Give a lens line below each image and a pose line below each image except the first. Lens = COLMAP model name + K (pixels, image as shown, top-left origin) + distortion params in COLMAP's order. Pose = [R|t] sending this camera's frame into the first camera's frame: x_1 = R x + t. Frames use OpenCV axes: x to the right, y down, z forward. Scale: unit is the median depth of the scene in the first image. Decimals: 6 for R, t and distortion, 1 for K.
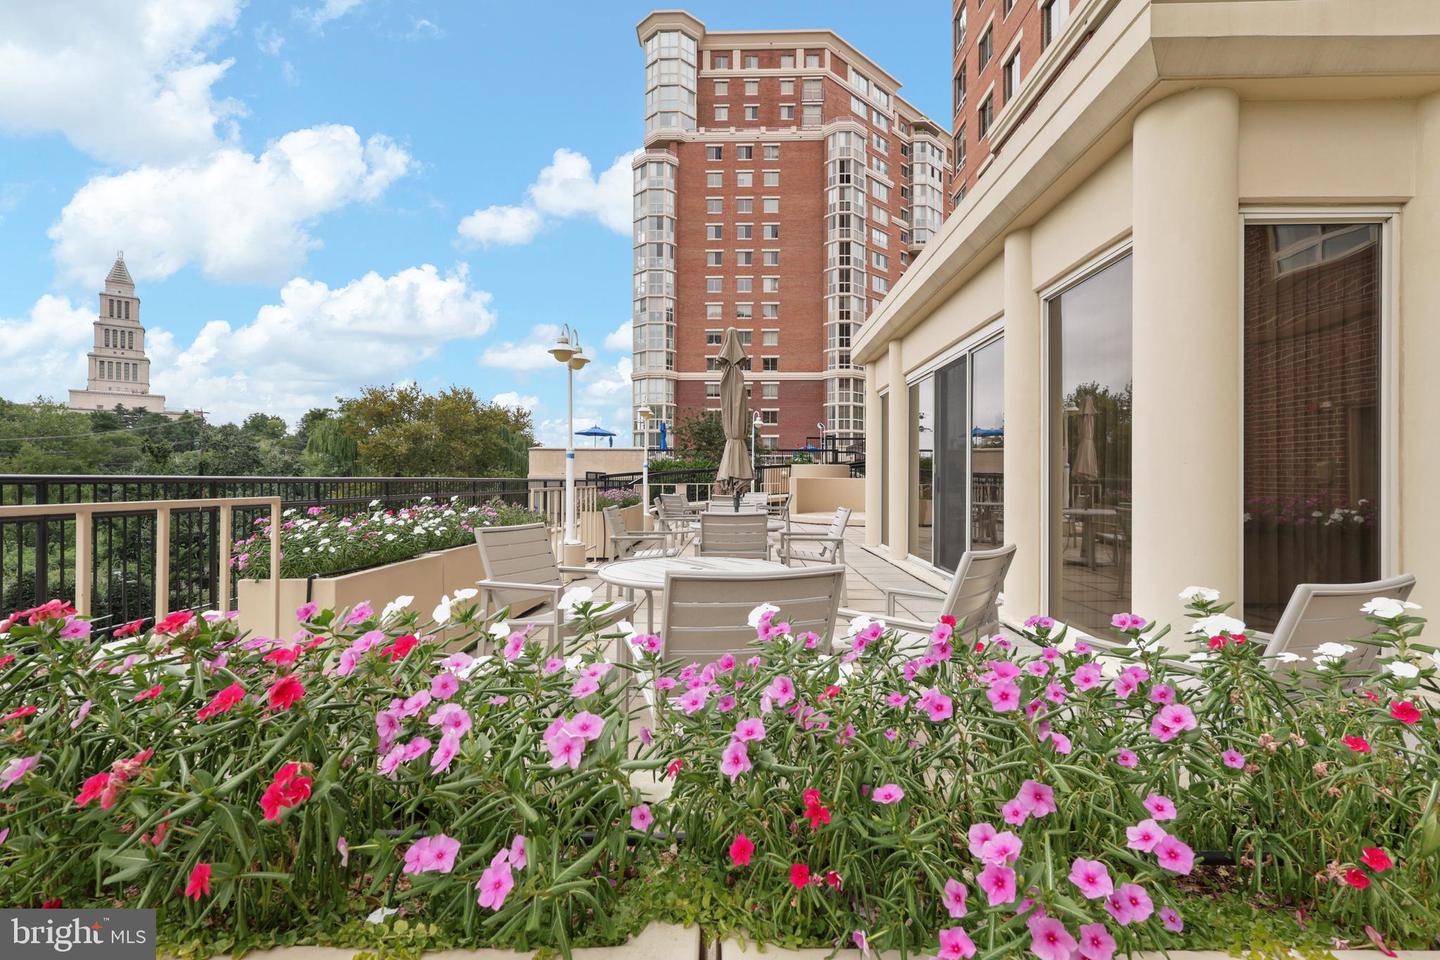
lens RADIAL K [[667.6, 0, 718.7], [0, 667.6, 481.7], [0, 0, 1]] dist [-0.000661, -0.000025]
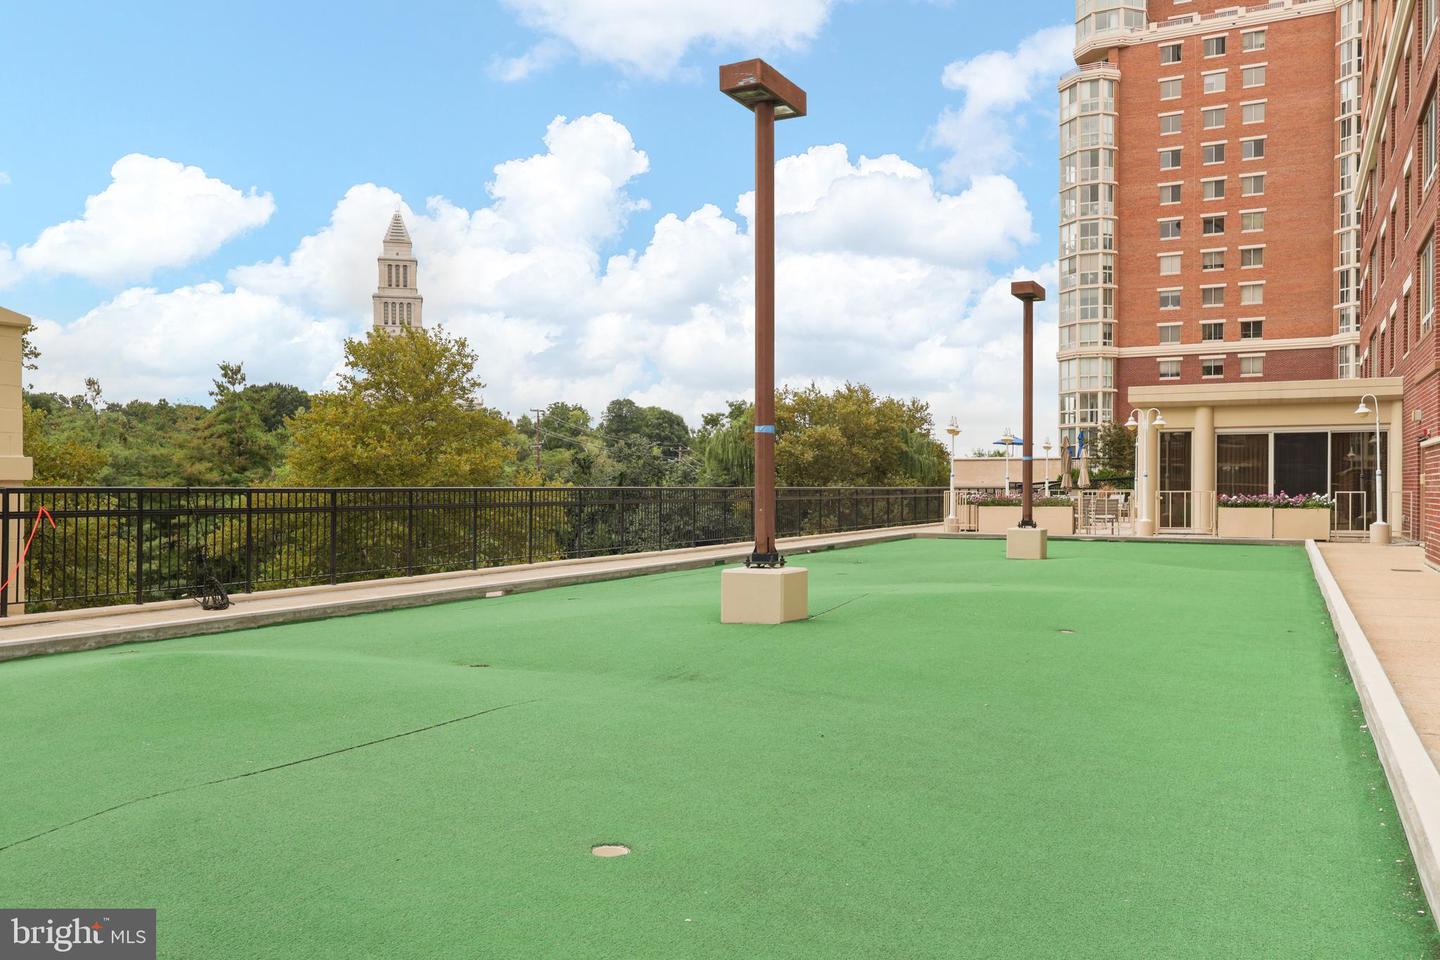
lens RADIAL K [[1182.3, 0, 718.1], [0, 1182.3, 489.0], [0, 0, 1]] dist [0.043177, -0.005603]
pose [[0.912212, -0.006957, -0.409660, 0.078113], [0.006400, 0.999976, -0.002730, 0.000732], [0.409669, -0.000132, 0.912234, -0.449735]]
